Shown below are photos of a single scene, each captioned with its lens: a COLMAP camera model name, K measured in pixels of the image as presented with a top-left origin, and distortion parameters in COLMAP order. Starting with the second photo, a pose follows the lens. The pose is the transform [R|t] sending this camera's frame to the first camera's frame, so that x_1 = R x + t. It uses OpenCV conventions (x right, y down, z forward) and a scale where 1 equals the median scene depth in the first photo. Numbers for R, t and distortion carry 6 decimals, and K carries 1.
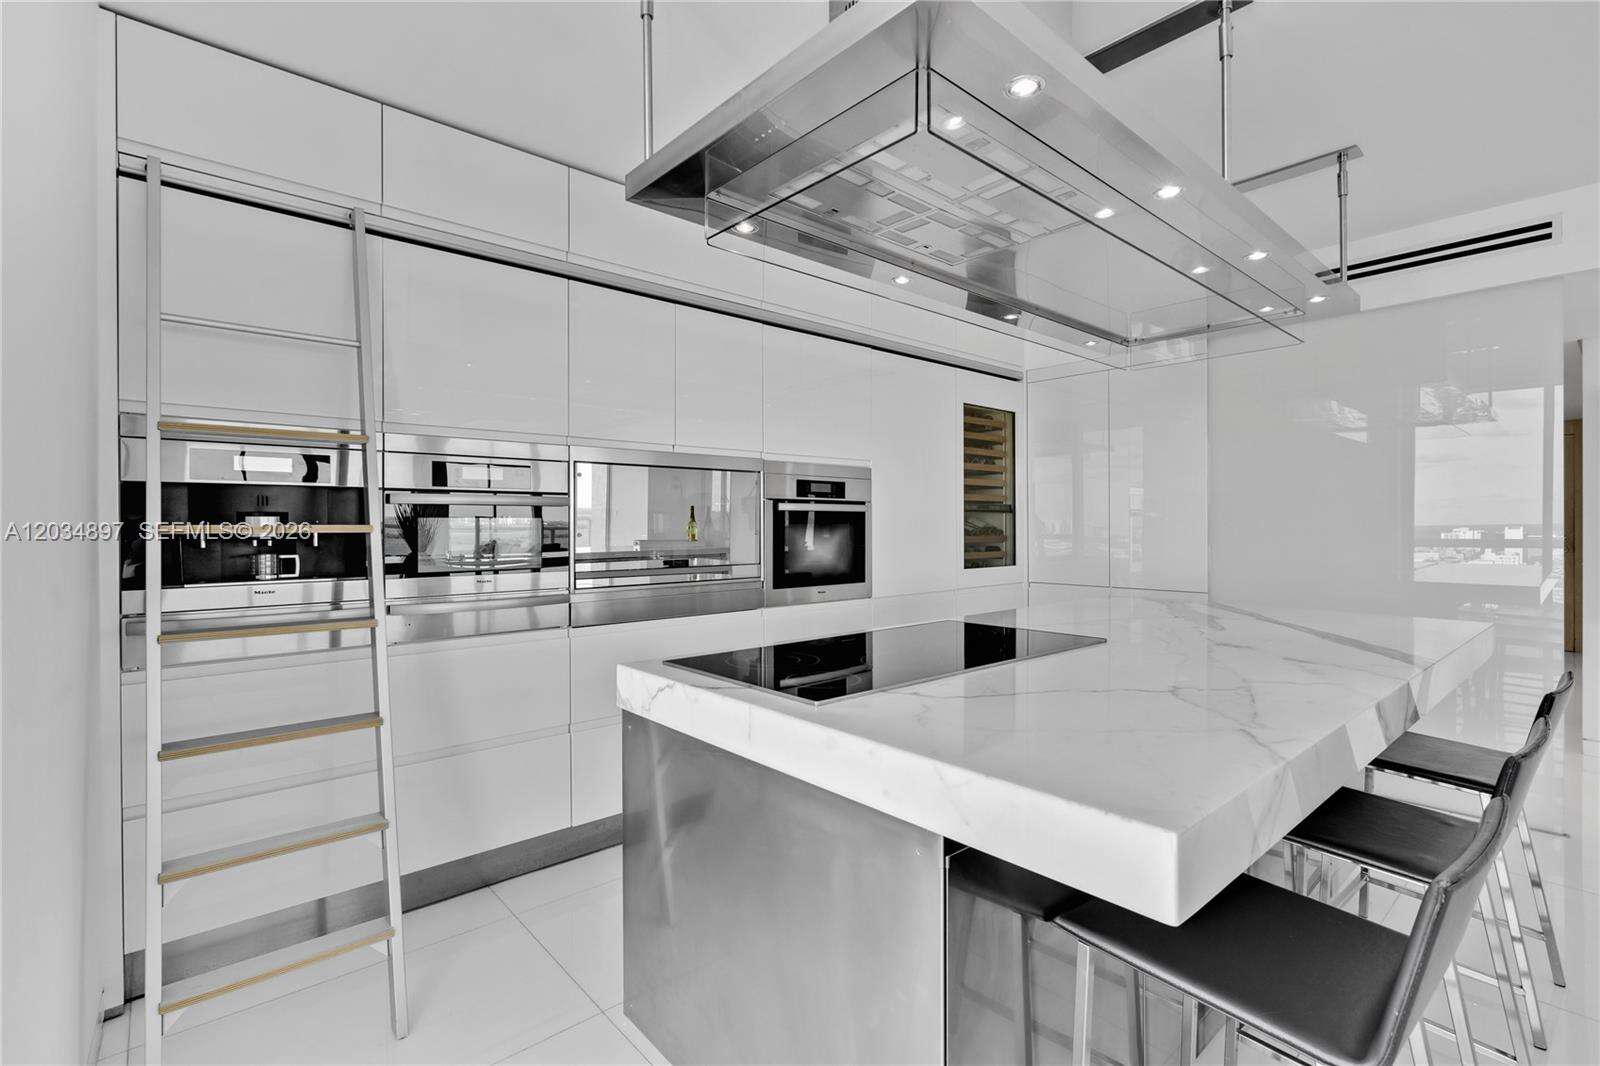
lens RADIAL K [[726.9, 0, 803.7], [0, 726.9, 524.6], [0, 0, 1]] dist [0.000095, 0.000050]
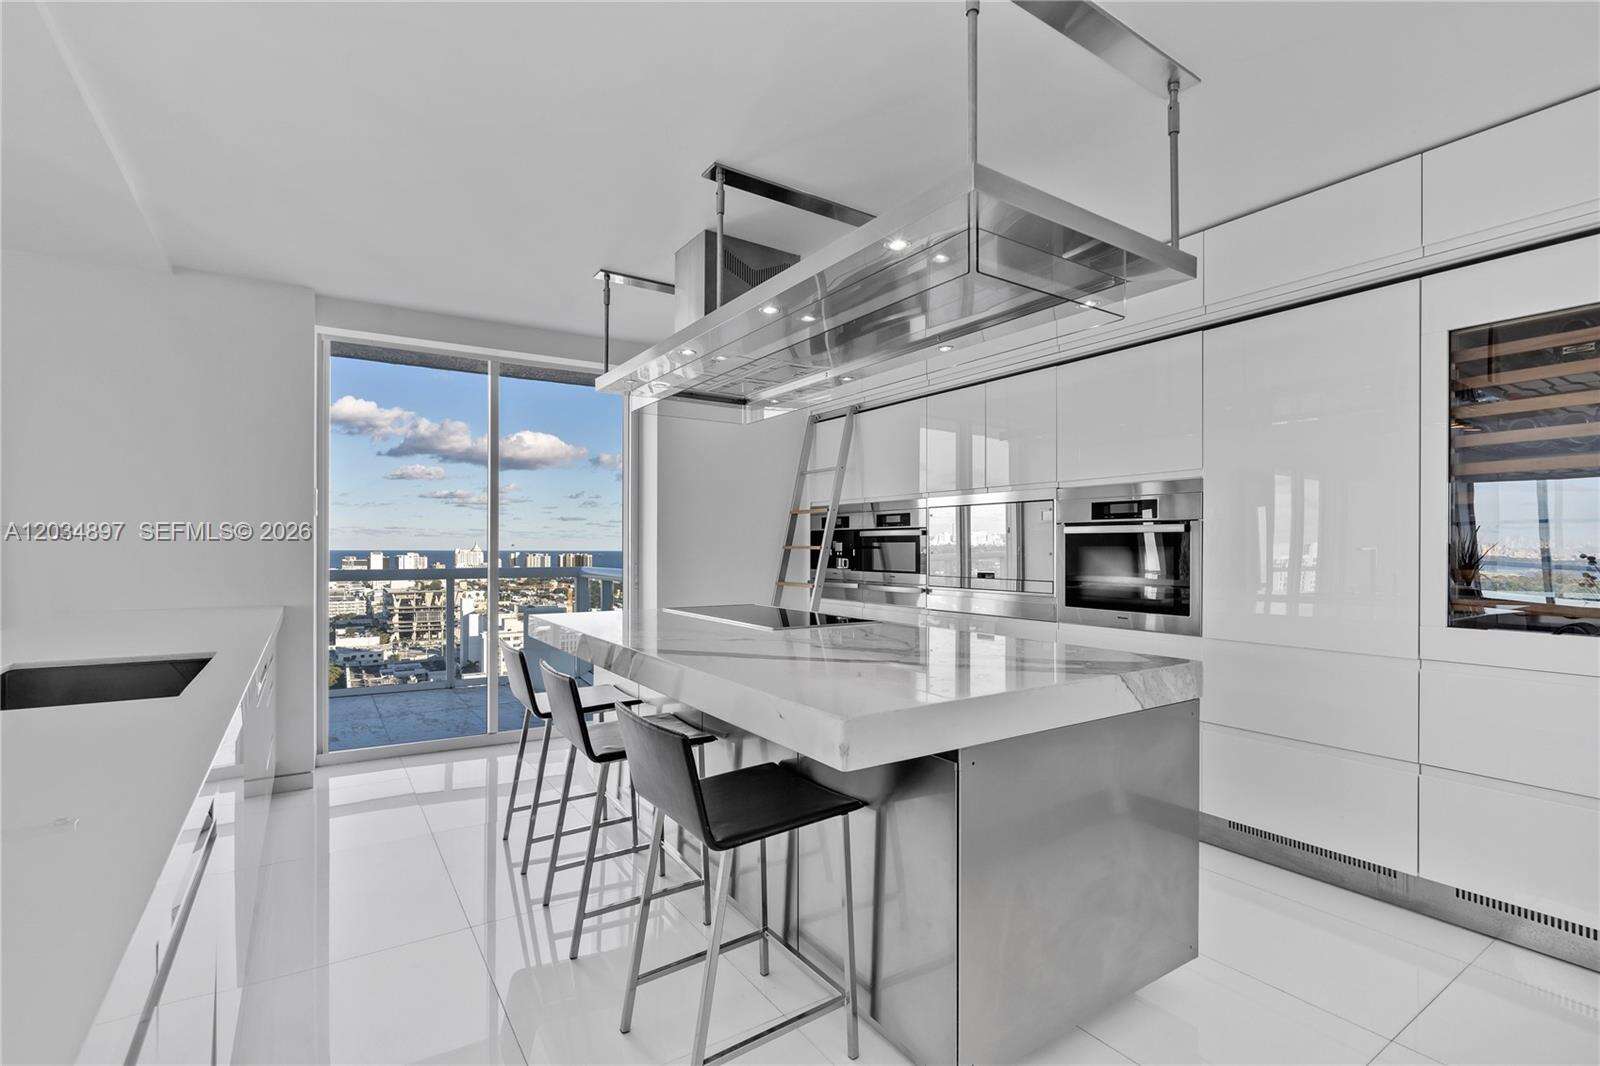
lens RADIAL K [[726.9, 0, 804.3], [0, 726.9, 543.8], [0, 0, 1]] dist [0.000095, 0.000050]
pose [[-0.132369, -0.007166, -0.991175, 1.080810], [-0.007344, 0.999954, -0.006249, 0.005624], [0.991173, 0.006452, -0.132416, 0.757831]]
